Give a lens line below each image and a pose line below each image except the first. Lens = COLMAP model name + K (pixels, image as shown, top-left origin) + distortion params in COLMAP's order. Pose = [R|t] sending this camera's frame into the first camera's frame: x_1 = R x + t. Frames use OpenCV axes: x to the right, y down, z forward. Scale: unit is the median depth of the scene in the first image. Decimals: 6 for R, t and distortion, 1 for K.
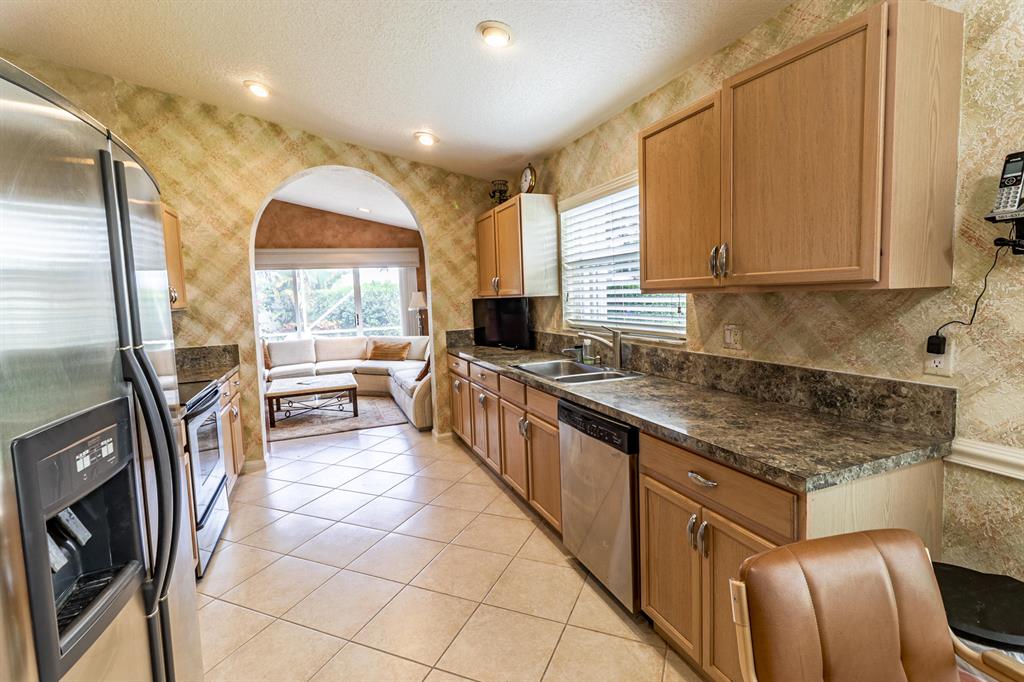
lens RADIAL K [[477.8, 0, 510.1], [0, 477.8, 334.5], [0, 0, 1]] dist [0.005483, 0.000846]
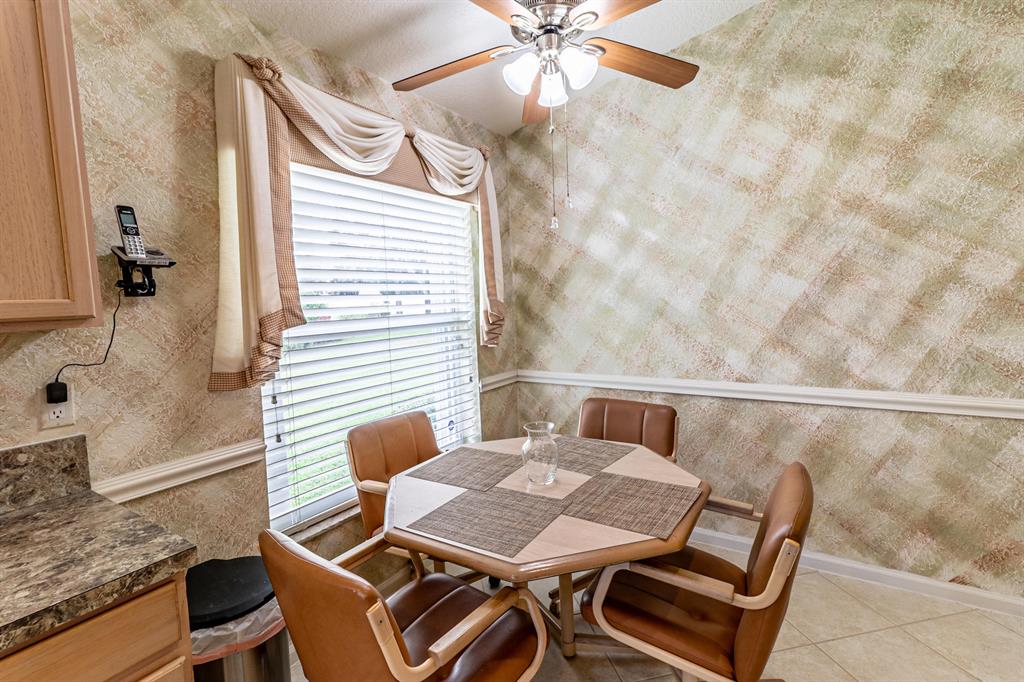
lens RADIAL K [[477.8, 0, 510.1], [0, 477.8, 334.5], [0, 0, 1]] dist [0.005483, 0.000846]
pose [[-0.574155, -0.002092, 0.818744, -0.325399], [0.127618, 0.987546, 0.092017, -0.060820], [-0.808740, 0.157318, -0.566737, 0.823429]]
